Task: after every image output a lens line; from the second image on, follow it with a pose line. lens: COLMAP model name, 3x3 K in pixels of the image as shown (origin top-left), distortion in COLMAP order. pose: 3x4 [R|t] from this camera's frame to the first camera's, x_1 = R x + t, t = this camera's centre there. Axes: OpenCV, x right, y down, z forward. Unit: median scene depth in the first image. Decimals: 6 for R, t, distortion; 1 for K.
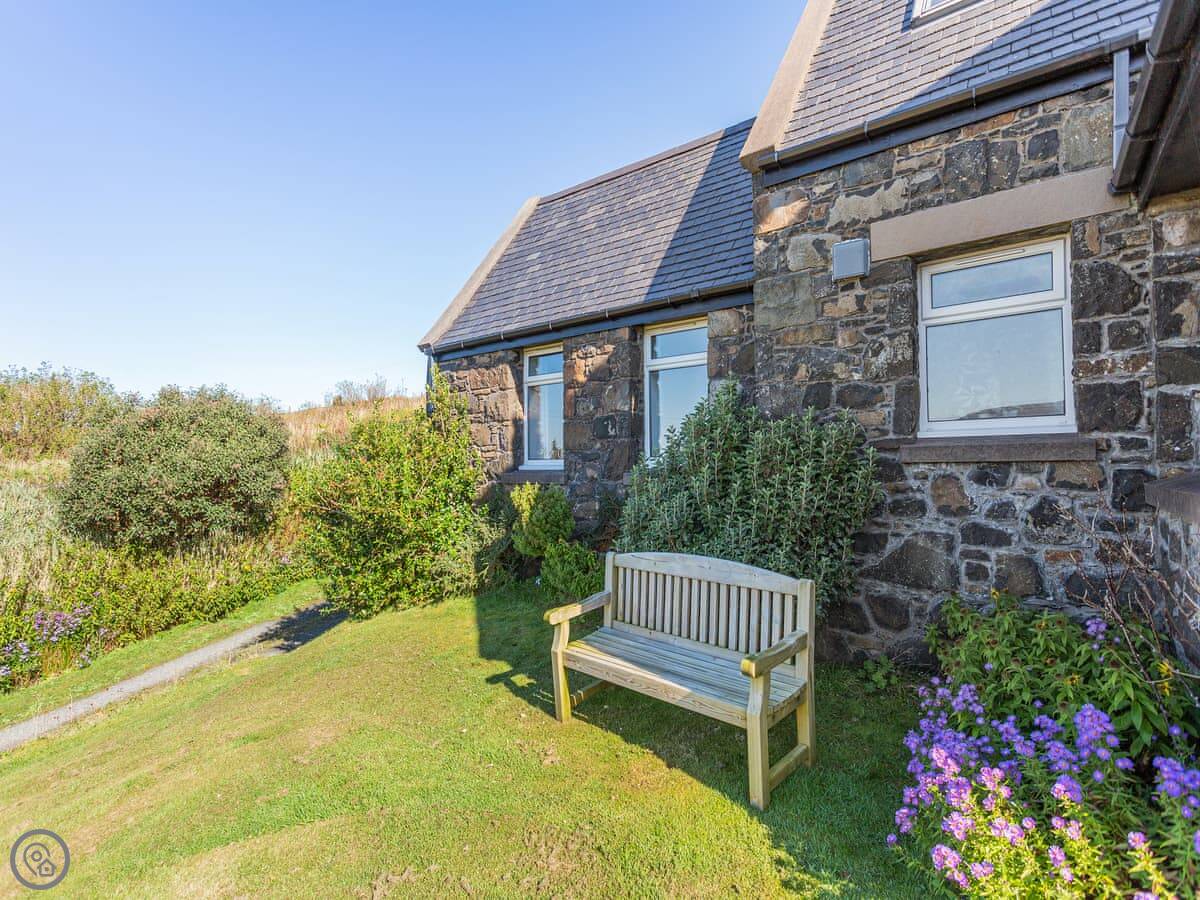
lens RADIAL K [[580.5, 0, 595.0], [0, 580.5, 441.6], [0, 0, 1]] dist [0.001243, 0.000713]
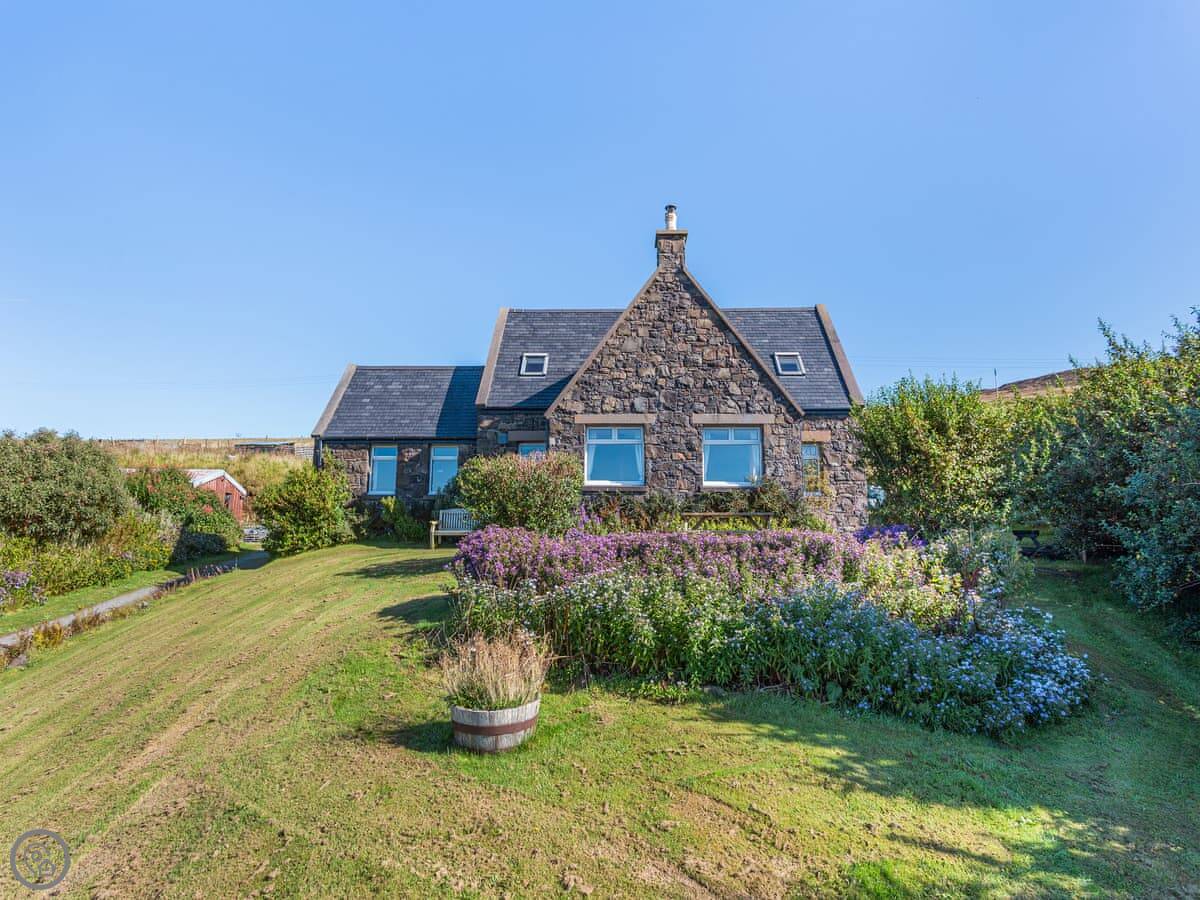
lens RADIAL K [[580.5, 0, 595.0], [0, 580.5, 441.6], [0, 0, 1]] dist [0.001243, 0.000713]
pose [[0.801105, 0.121432, 0.586075, -1.080110], [-0.038336, 0.987602, -0.152226, 0.217509], [-0.597294, 0.099482, 0.795828, -1.978929]]
